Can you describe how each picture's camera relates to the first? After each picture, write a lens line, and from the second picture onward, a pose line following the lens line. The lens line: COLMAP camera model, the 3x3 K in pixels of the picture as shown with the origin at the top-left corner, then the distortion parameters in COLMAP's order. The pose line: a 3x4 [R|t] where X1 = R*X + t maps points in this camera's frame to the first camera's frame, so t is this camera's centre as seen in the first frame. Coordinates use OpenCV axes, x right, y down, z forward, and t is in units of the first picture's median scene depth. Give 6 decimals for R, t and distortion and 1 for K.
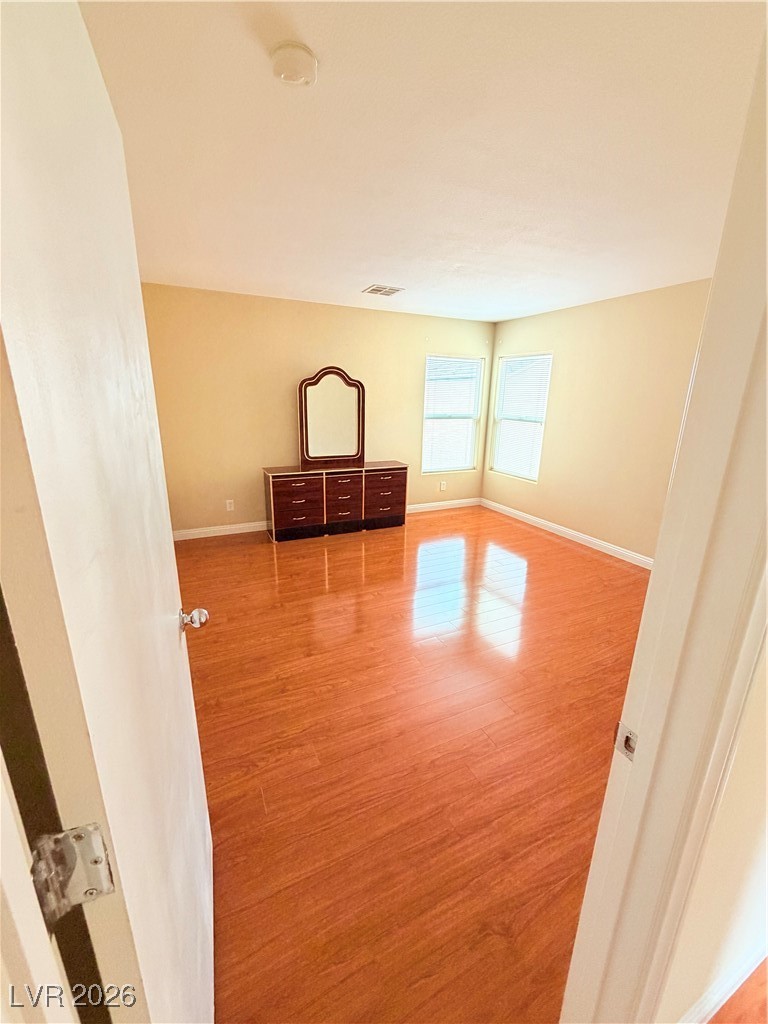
lens RADIAL K [[412.1, 0, 383.3], [0, 412.1, 513.7], [0, 0, 1]] dist [0.001218, -0.000013]
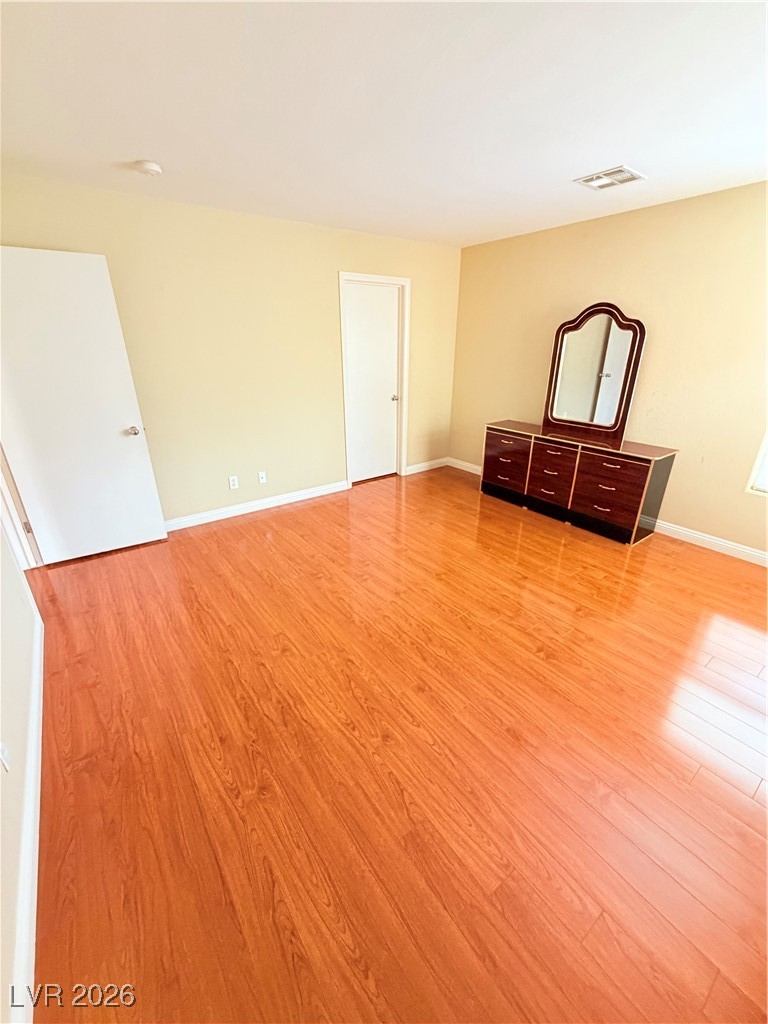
lens RADIAL K [[412.1, 0, 383.7], [0, 412.1, 509.9], [0, 0, 1]] dist [0.001218, -0.000013]
pose [[0.169416, 0.359887, -0.917486, 0.618066], [-0.259967, 0.914290, 0.310630, -0.137644], [0.950639, 0.185890, 0.248454, 0.489146]]
